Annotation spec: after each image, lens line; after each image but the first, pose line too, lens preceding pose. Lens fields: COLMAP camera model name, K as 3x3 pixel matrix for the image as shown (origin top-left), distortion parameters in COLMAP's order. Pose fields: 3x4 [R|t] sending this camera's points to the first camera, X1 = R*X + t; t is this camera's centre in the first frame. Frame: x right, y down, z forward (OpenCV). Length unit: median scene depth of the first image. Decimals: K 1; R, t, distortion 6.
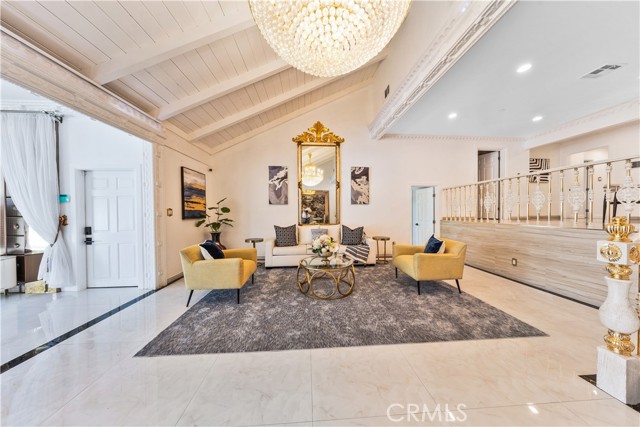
lens RADIAL K [[187.0, 0, 320.3], [0, 187.0, 214.7], [0, 0, 1]] dist [-0.001194, 0.000456]
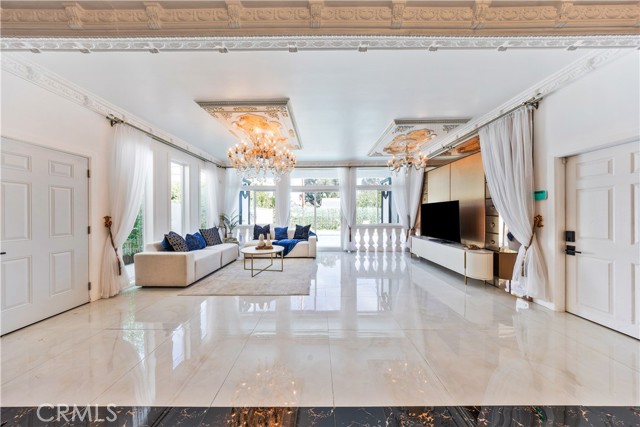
lens RADIAL K [[187.0, 0, 319.4], [0, 187.0, 213.3], [0, 0, 1]] dist [-0.001194, 0.000456]
pose [[-0.061369, 0.005639, -0.998099, -0.326113], [-0.012043, 0.999907, 0.006390, 0.001021], [0.998042, 0.012413, -0.061296, 0.033484]]
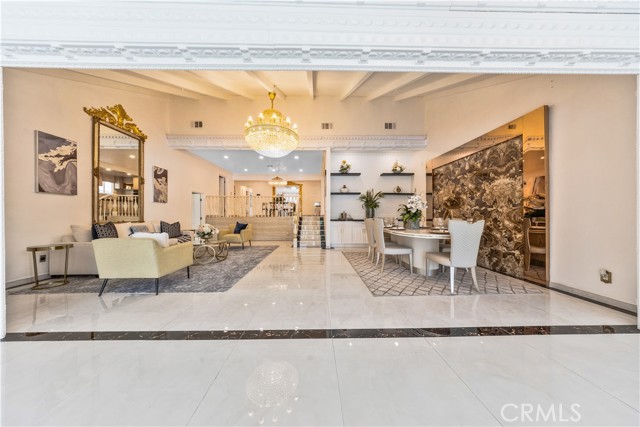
lens RADIAL K [[187.0, 0, 317.8], [0, 187.0, 213.4], [0, 0, 1]] dist [-0.001194, 0.000456]
pose [[0.059638, 0.014696, 0.998112, -1.001283], [0.017142, 0.999729, -0.015744, 0.049641], [-0.998073, 0.018048, 0.059370, 0.040055]]
